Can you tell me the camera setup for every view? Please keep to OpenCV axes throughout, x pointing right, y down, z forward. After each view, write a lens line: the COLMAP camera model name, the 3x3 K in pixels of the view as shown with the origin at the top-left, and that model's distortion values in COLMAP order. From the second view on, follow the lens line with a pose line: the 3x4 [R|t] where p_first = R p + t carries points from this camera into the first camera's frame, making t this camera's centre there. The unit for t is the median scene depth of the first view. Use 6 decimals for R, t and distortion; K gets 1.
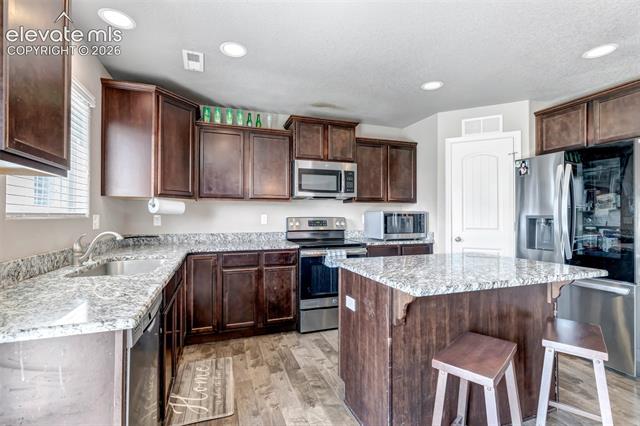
lens RADIAL K [[282.8, 0, 318.4], [0, 282.8, 214.6], [0, 0, 1]] dist [0.000093, -0.000086]
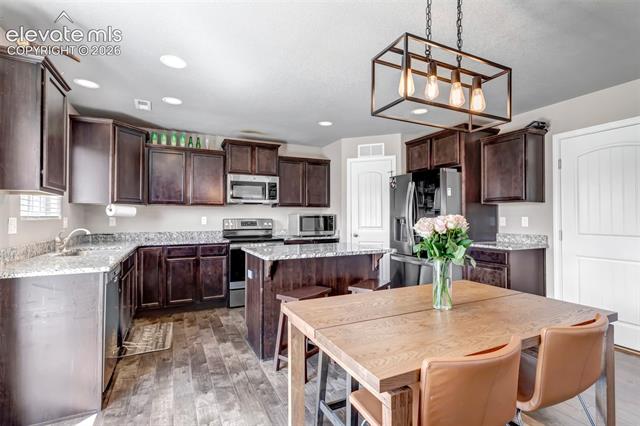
lens RADIAL K [[287.6, 0, 313.5], [0, 287.6, 214.5], [0, 0, 1]] dist [0.002311, 0.000088]
pose [[0.994148, -0.001471, 0.108020, 0.165064], [0.002258, 0.999972, -0.007168, -0.000173], [-0.108007, 0.007370, 0.994123, -0.341449]]
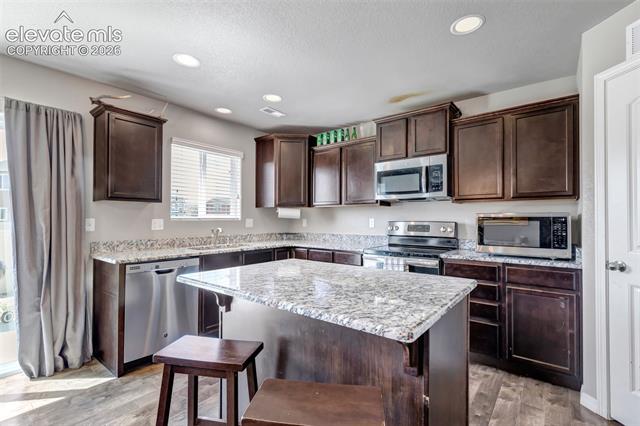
lens RADIAL K [[290.1, 0, 336.0], [0, 290.1, 215.2], [0, 0, 1]] dist [0.001699, 0.000161]
pose [[0.559293, -0.010901, -0.828898, 0.692991], [0.002259, 0.999930, -0.011626, -0.000128], [0.828967, 0.004630, 0.559279, 0.317630]]
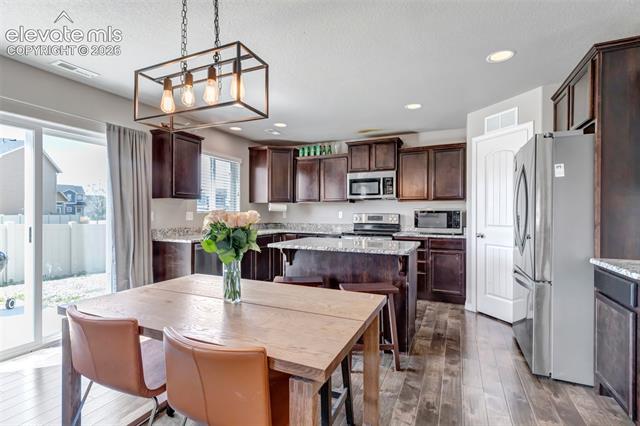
lens RADIAL K [[290.1, 0, 336.0], [0, 290.1, 215.2], [0, 0, 1]] dist [0.001699, 0.000161]
pose [[0.749976, 0.006578, -0.661432, 0.859784], [0.001433, 0.999932, 0.011570, 0.001038], [0.661463, -0.009625, 0.749916, -0.149347]]
